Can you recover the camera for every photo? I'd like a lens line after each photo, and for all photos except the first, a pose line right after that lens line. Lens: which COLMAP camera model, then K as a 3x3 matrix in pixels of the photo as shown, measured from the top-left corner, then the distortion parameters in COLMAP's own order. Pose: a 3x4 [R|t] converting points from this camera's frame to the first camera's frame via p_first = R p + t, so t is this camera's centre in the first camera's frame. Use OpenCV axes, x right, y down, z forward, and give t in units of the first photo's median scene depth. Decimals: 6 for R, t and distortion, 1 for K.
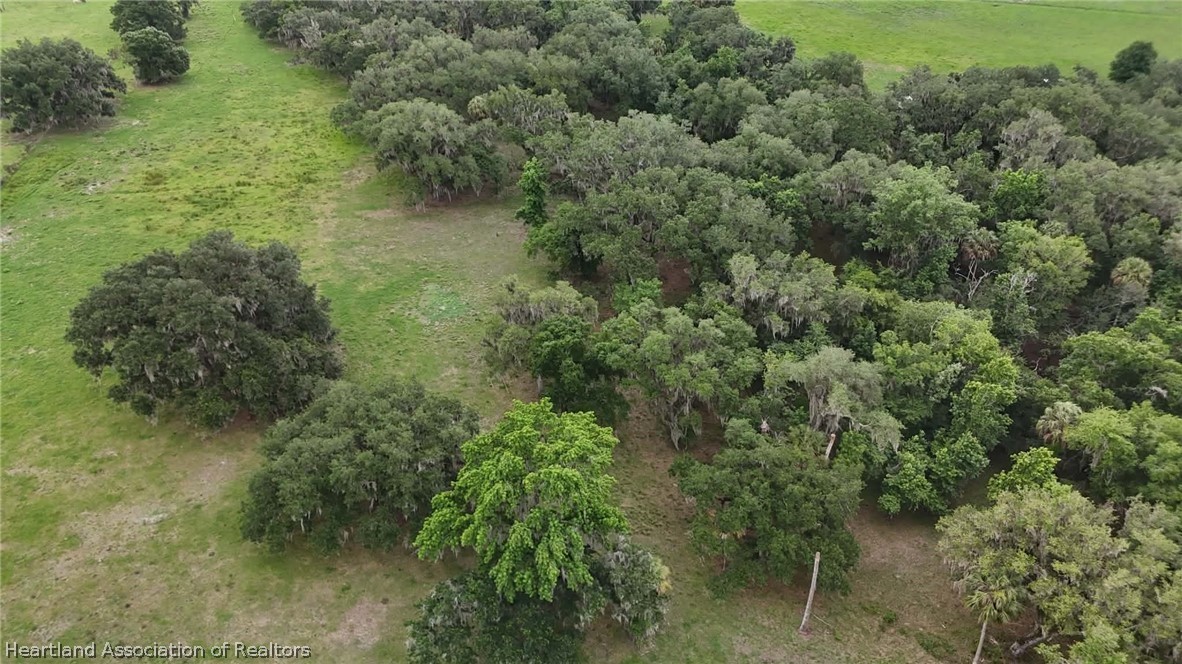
lens RADIAL K [[866.1, 0, 593.2], [0, 866.1, 335.3], [0, 0, 1]] dist [0.071110, -0.068592]
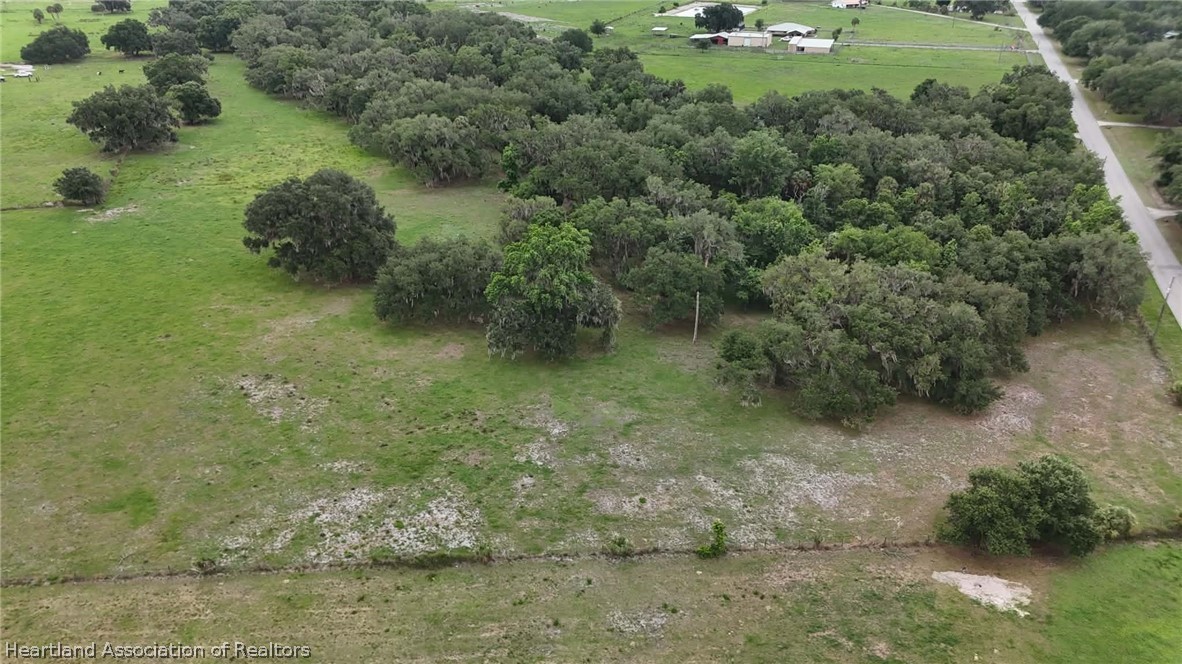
lens RADIAL K [[866.1, 0, 591.5], [0, 866.1, 336.8], [0, 0, 1]] dist [0.071110, -0.068592]
pose [[0.995275, -0.043257, 0.086929, -0.069945], [0.051756, 0.993837, -0.098024, 0.257926], [-0.082153, 0.102060, 0.991380, -0.412817]]
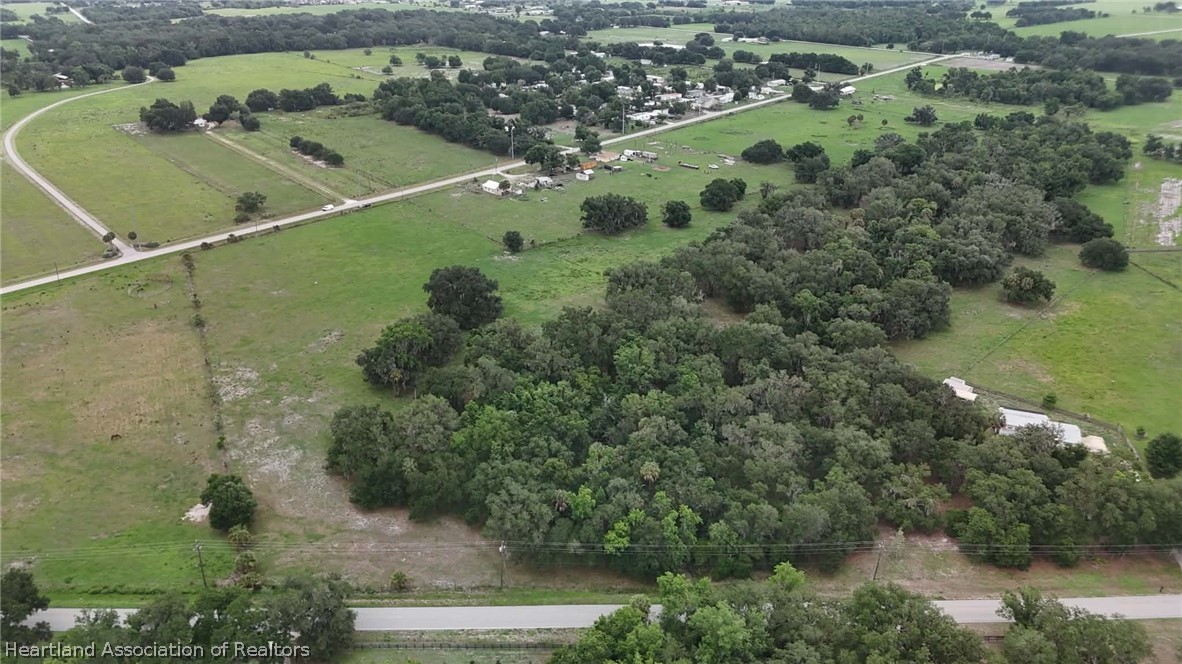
lens RADIAL K [[866.1, 0, 587.3], [0, 866.1, 330.9], [0, 0, 1]] dist [0.071110, -0.068592]
pose [[0.452451, 0.358923, -0.816372, 1.574523], [-0.476988, 0.870881, 0.118531, -0.322396], [0.753506, 0.335770, 0.565232, -0.226049]]
